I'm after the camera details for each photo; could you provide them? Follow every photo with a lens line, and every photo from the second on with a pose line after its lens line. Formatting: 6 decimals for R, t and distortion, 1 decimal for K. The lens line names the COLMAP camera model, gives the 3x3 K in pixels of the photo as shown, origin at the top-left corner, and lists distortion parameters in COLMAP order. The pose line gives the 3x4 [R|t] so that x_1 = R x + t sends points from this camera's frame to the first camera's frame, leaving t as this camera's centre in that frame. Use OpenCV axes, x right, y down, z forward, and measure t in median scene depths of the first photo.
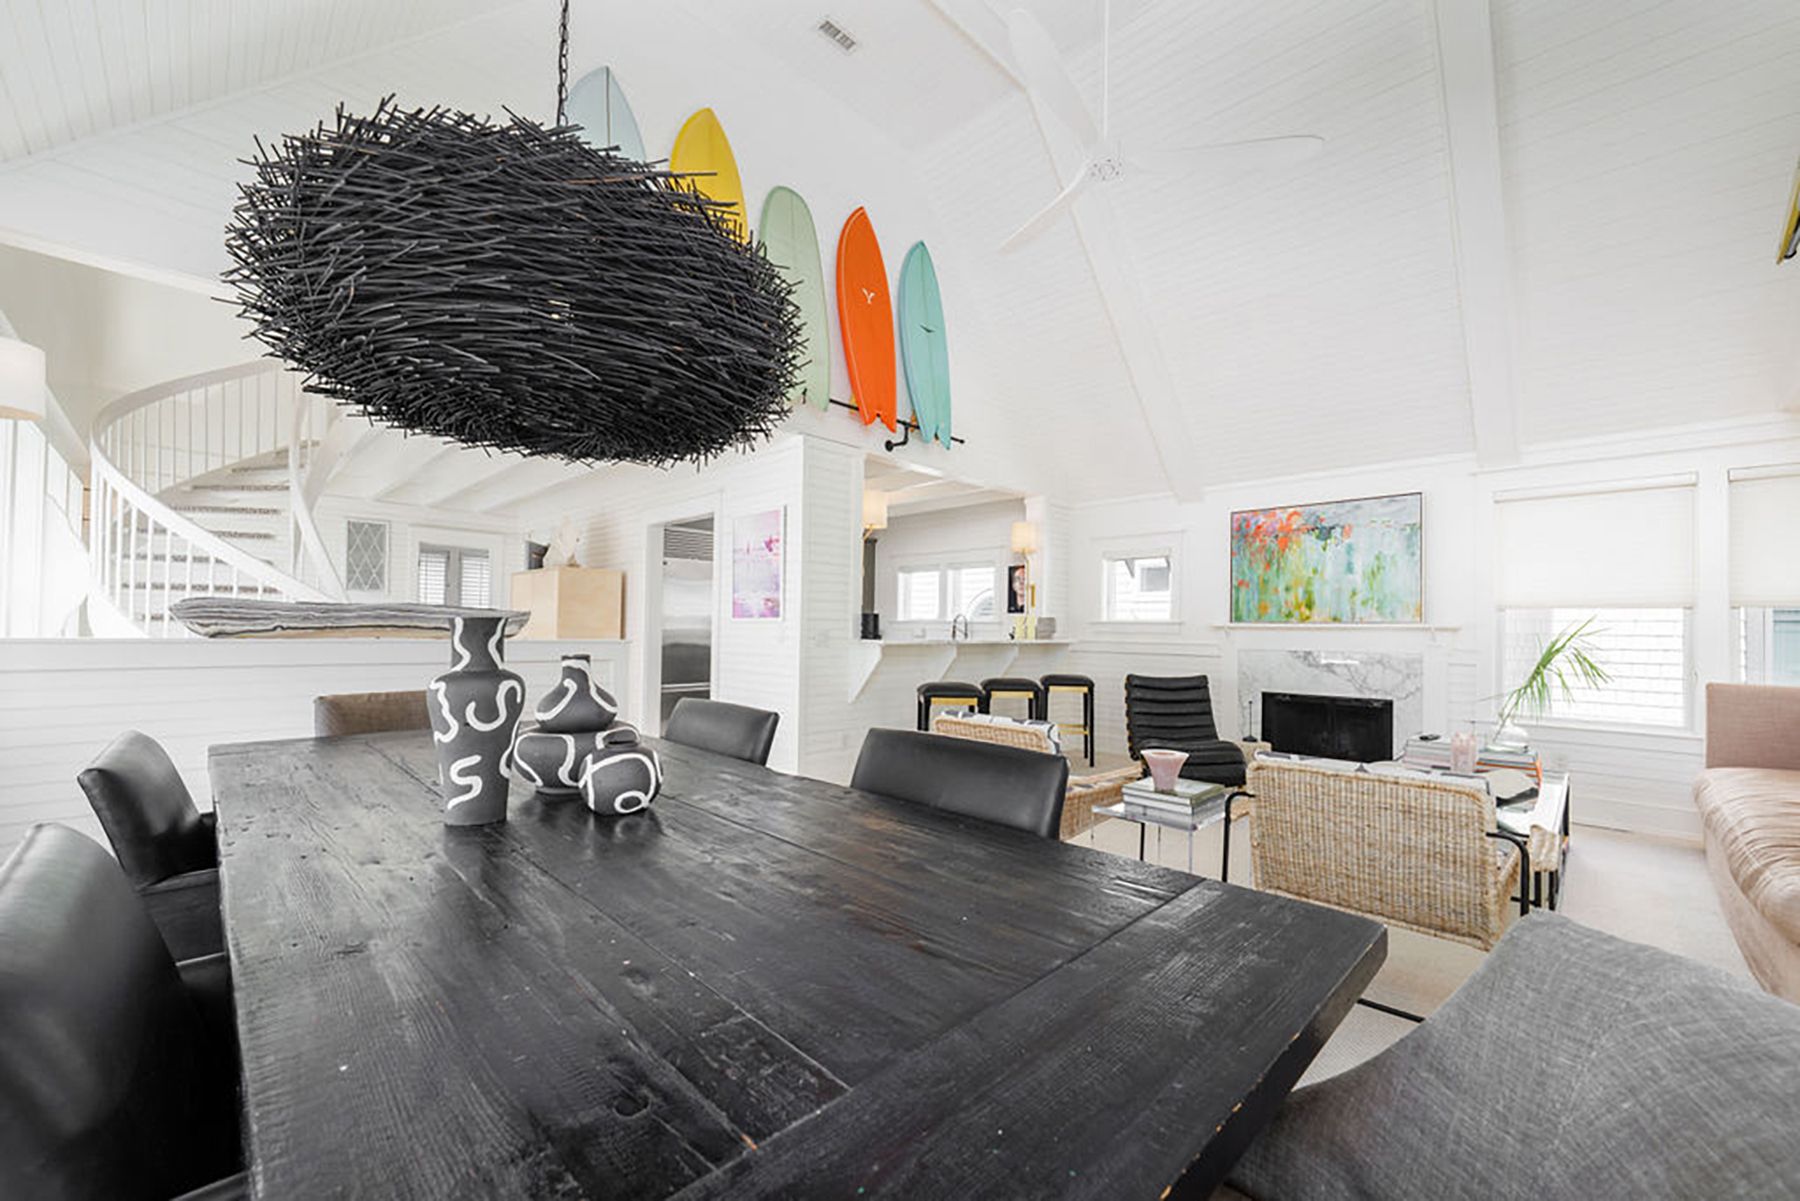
lens RADIAL K [[702.1, 0, 887.2], [0, 702.1, 611.9], [0, 0, 1]] dist [-0.009306, -0.000014]
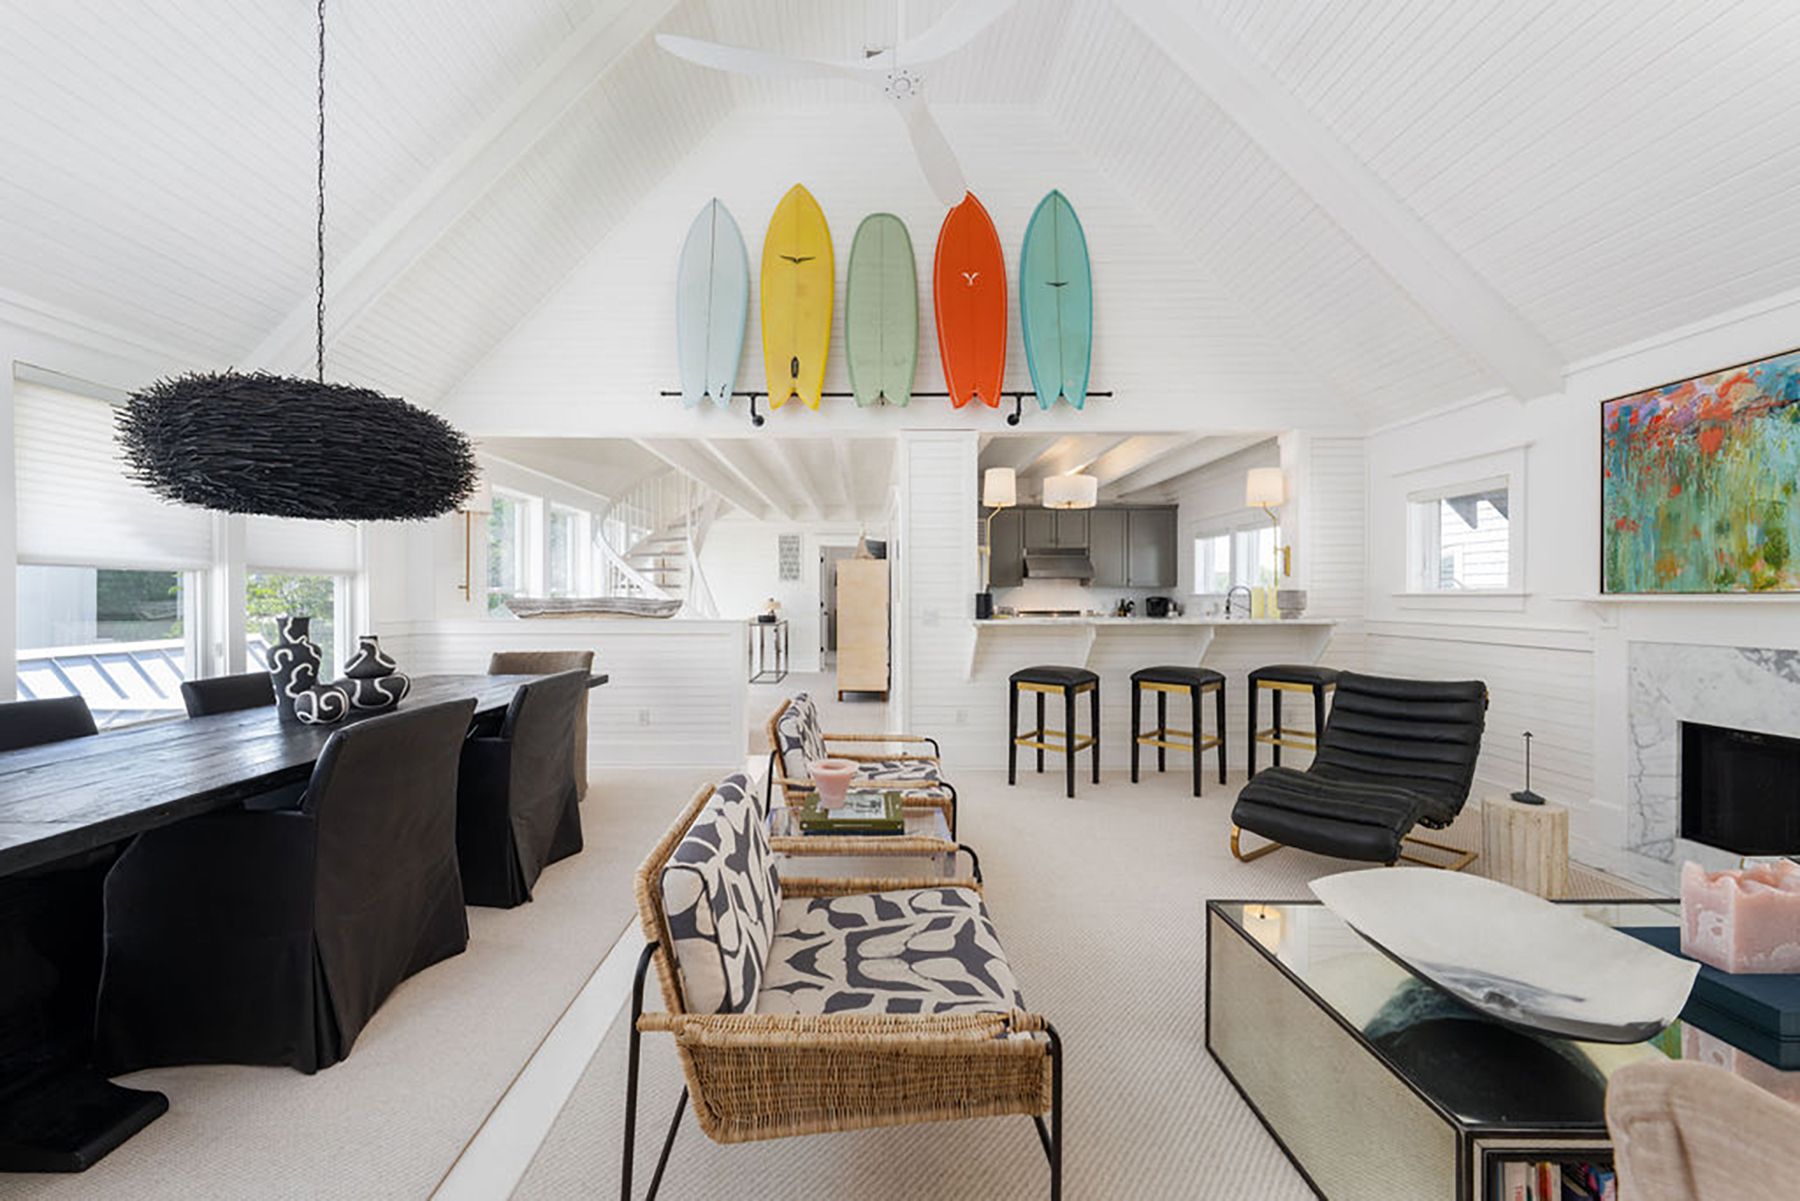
lens RADIAL K [[628.4, 0, 845.4], [0, 628.4, 590.7], [0, 0, 1]] dist [0.000214, 0.000405]
pose [[0.708242, -0.022188, -0.705621, 0.431059], [0.028687, 0.999585, -0.002639, -0.003884], [0.705387, -0.018373, 0.708584, 0.205371]]
